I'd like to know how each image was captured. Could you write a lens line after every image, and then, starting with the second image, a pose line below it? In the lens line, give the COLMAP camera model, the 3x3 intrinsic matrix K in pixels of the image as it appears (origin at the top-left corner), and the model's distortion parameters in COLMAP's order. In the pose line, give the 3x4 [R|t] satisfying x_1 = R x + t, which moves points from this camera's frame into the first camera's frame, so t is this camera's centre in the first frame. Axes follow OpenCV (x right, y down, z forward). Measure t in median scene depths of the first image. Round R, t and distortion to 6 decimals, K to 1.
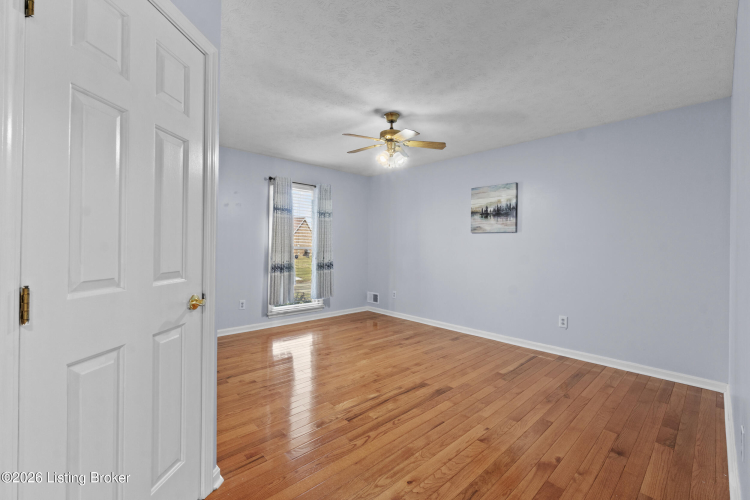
lens RADIAL K [[323.0, 0, 371.0], [0, 323.0, 248.8], [0, 0, 1]] dist [-0.003956, 0.001229]
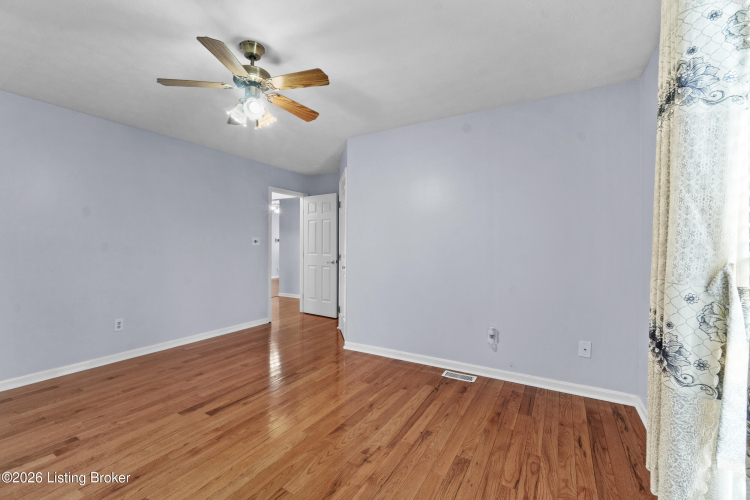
lens RADIAL K [[323.0, 0, 368.2], [0, 323.0, 249.8], [0, 0, 1]] dist [-0.003956, 0.001229]
pose [[-0.961965, -0.008902, -0.273029, 0.008310], [-0.014390, 0.999733, 0.018105, -0.015897], [0.272795, 0.021345, -0.961835, 1.738697]]
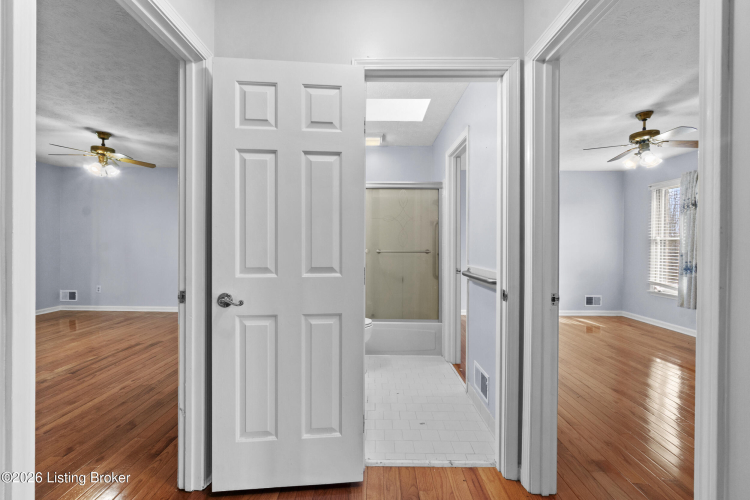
lens RADIAL K [[323.0, 0, 369.9], [0, 323.0, 245.2], [0, 0, 1]] dist [-0.003956, 0.001229]
pose [[0.689364, -0.010814, 0.724335, -0.130131], [0.008494, 0.999941, 0.006844, 0.006348], [-0.724366, 0.001434, 0.689414, -0.576144]]
